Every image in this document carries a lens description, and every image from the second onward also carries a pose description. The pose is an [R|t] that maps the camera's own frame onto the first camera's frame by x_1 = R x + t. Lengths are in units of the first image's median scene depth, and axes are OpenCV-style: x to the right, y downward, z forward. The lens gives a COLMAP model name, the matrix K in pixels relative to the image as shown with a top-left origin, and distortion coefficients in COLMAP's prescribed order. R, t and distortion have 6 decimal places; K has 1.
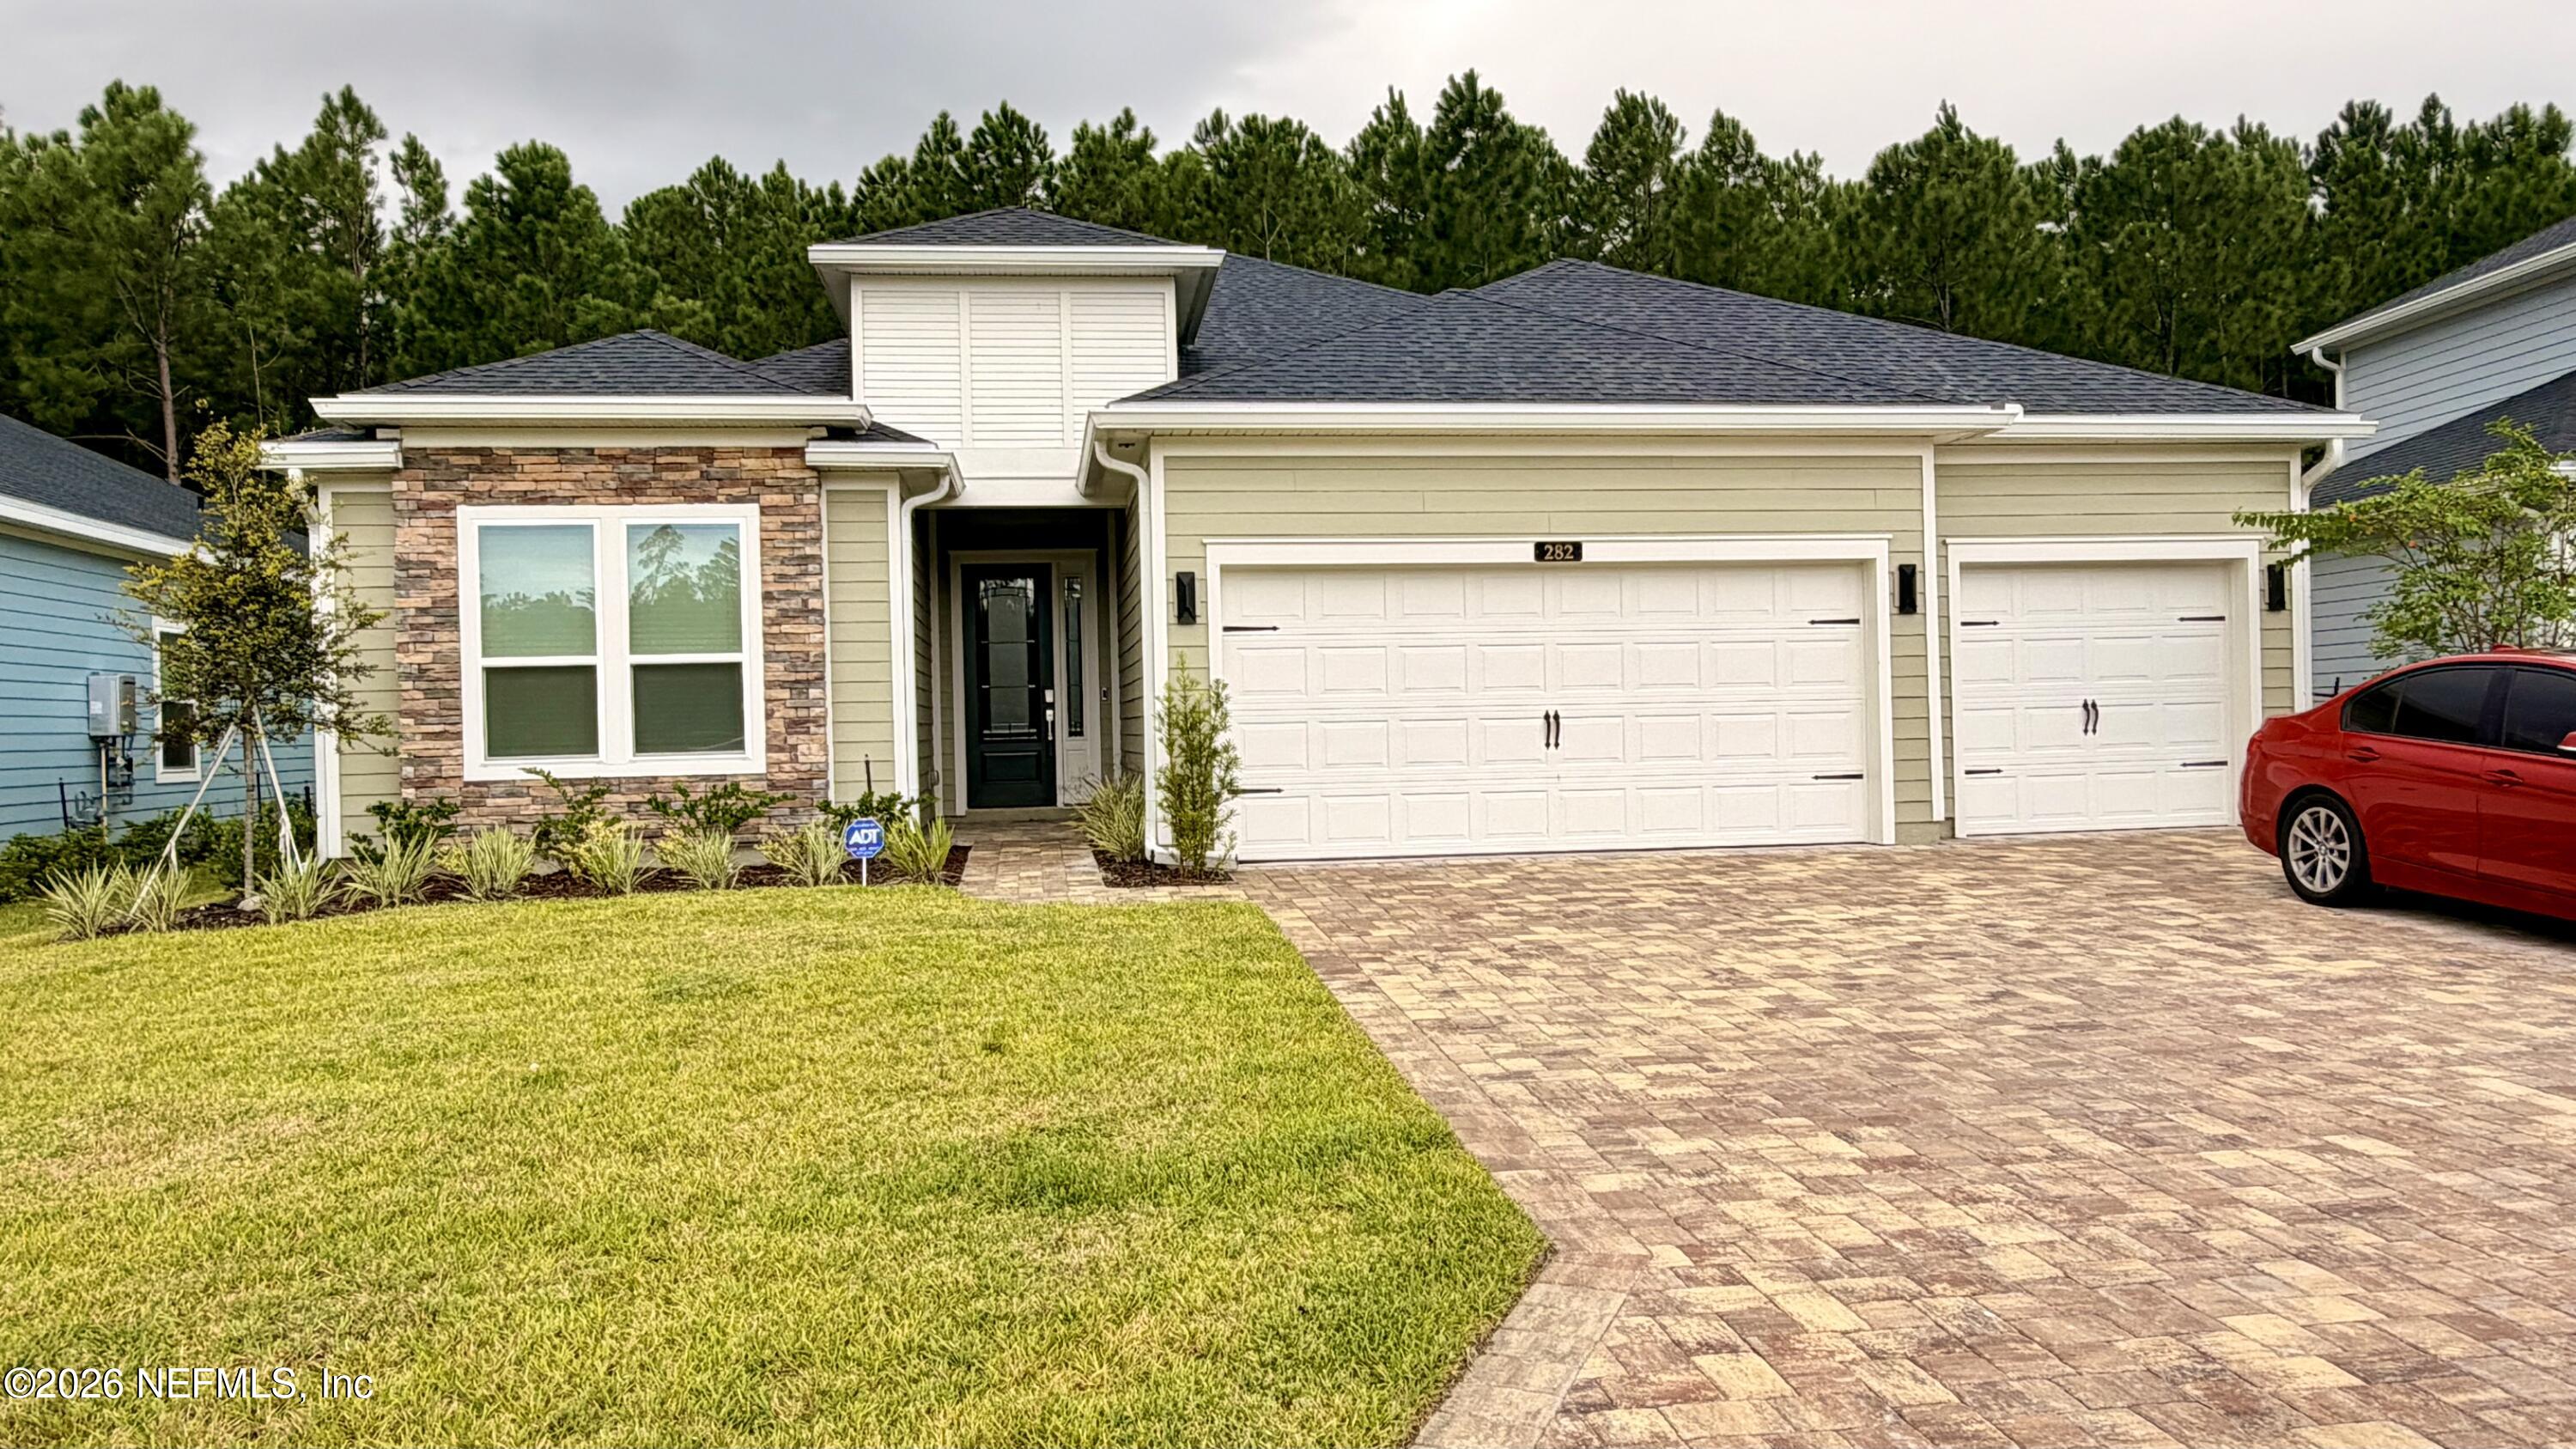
lens RADIAL K [[1807.8, 0, 1288.0], [0, 1807.8, 724.5], [0, 0, 1]] dist [-0.002040, -0.002375]
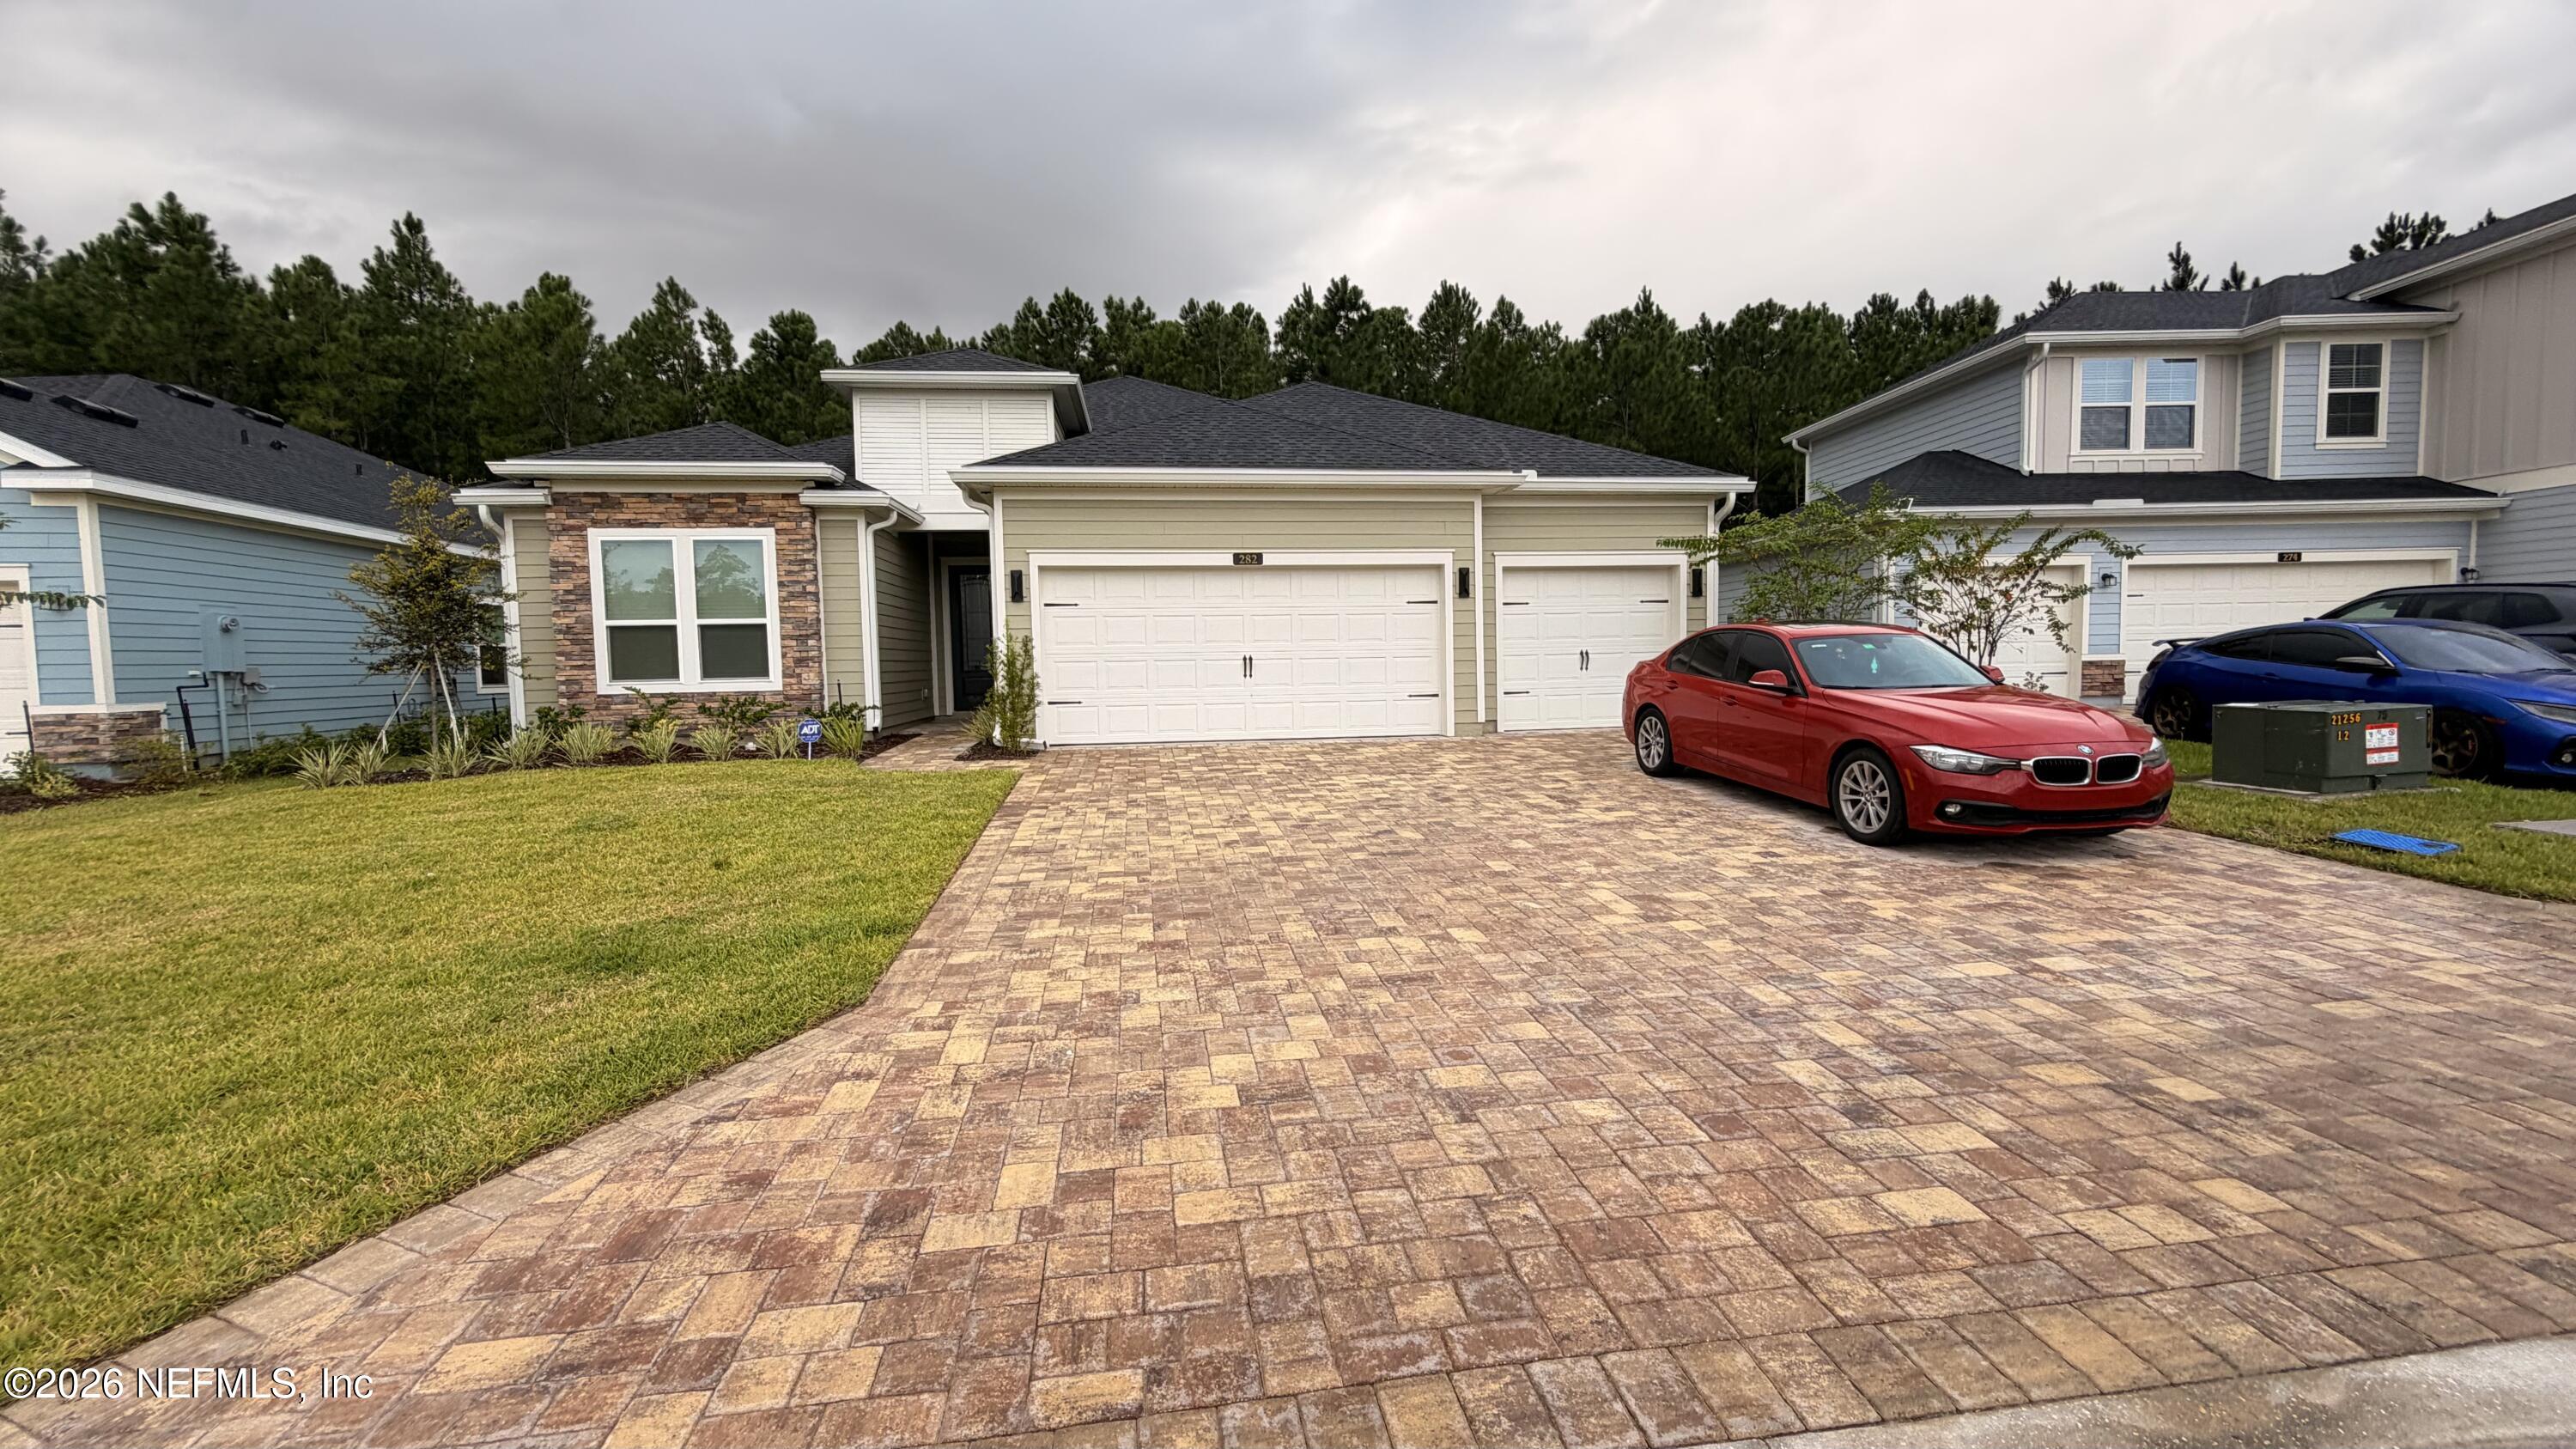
lens RADIAL K [[1040.2, 0, 1288.0], [0, 1040.2, 724.5], [0, 0, 1]] dist [-0.004146, 0.000479]
pose [[0.999984, 0.004187, 0.003839, 0.177166], [-0.004419, 0.998041, 0.062407, -0.003754], [-0.003570, -0.062423, 0.998043, 0.038425]]
